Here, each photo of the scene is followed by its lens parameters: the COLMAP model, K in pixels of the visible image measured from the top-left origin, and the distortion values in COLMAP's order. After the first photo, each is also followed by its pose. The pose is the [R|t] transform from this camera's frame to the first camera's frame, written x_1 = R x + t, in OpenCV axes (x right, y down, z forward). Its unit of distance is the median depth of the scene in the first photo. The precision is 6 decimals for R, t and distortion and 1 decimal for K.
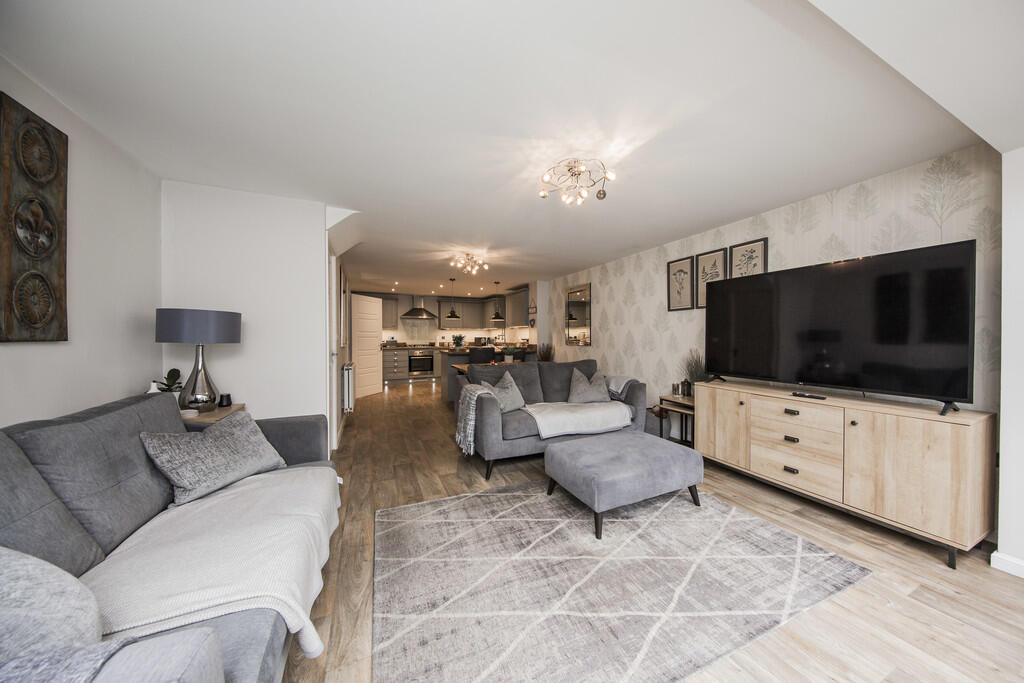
lens RADIAL K [[323.7, 0, 513.8], [0, 323.7, 339.0], [0, 0, 1]] dist [-0.000051, -0.000048]
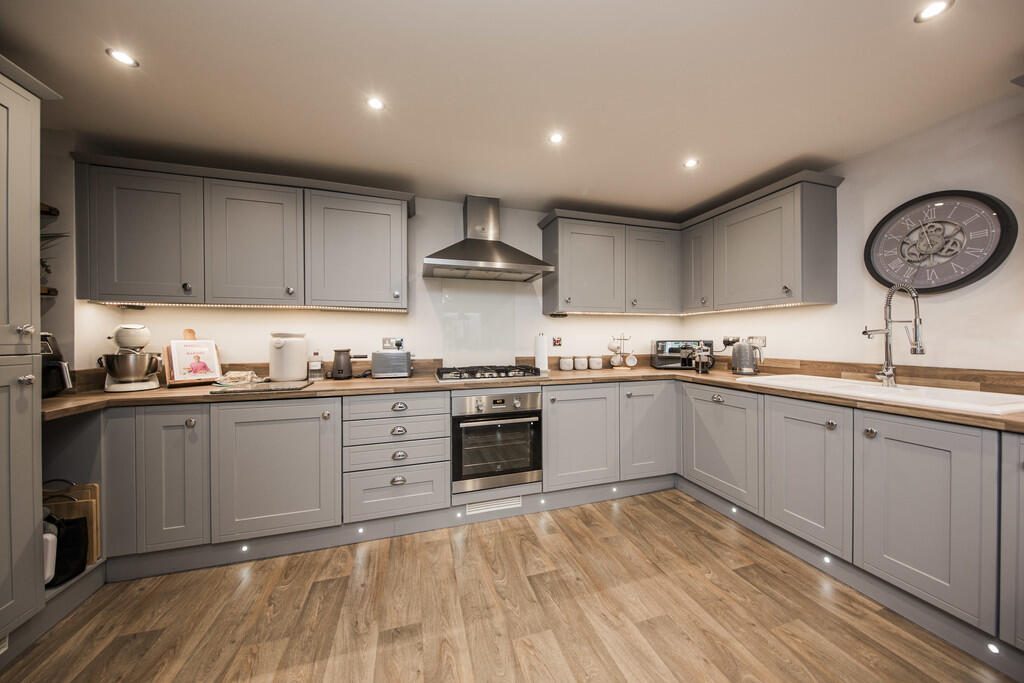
lens RADIAL K [[323.7, 0, 512.3], [0, 323.7, 341.5], [0, 0, 1]] dist [-0.000051, -0.000048]
pose [[0.994099, -0.009485, -0.108063, -0.248568], [0.010055, 0.999938, 0.004739, -0.007234], [0.108011, -0.005797, 0.994133, 0.751929]]
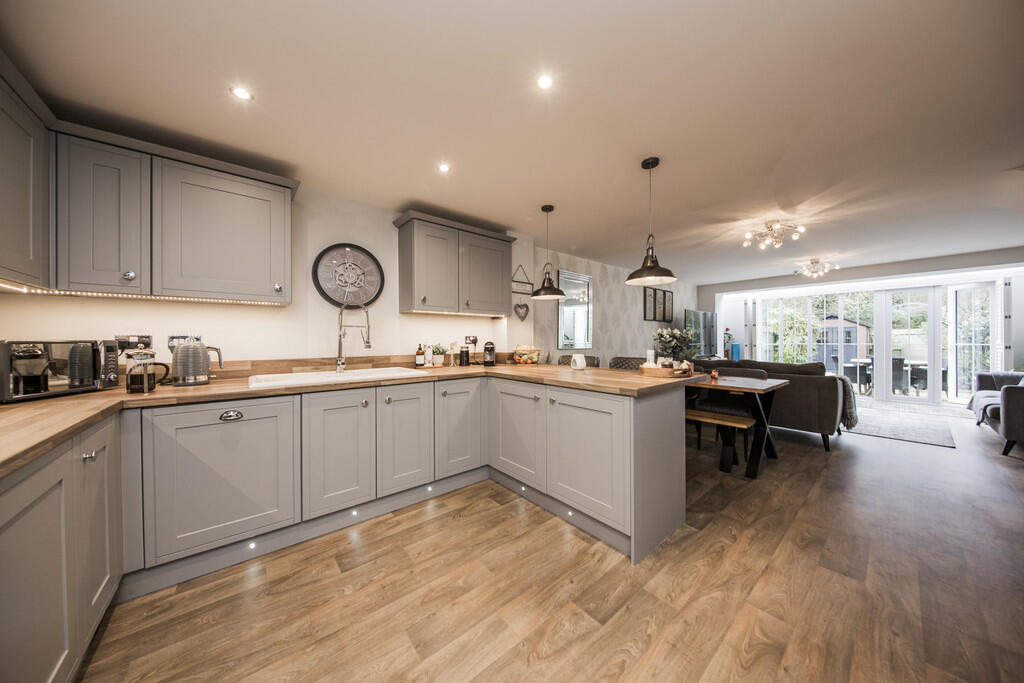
lens RADIAL K [[323.7, 0, 514.1], [0, 323.7, 338.8], [0, 0, 1]] dist [-0.000051, -0.000048]
pose [[-0.281070, 0.000328, 0.959687, -0.339820], [0.007108, 0.999973, 0.001740, -0.004932], [-0.959661, 0.007311, -0.281065, 0.897727]]
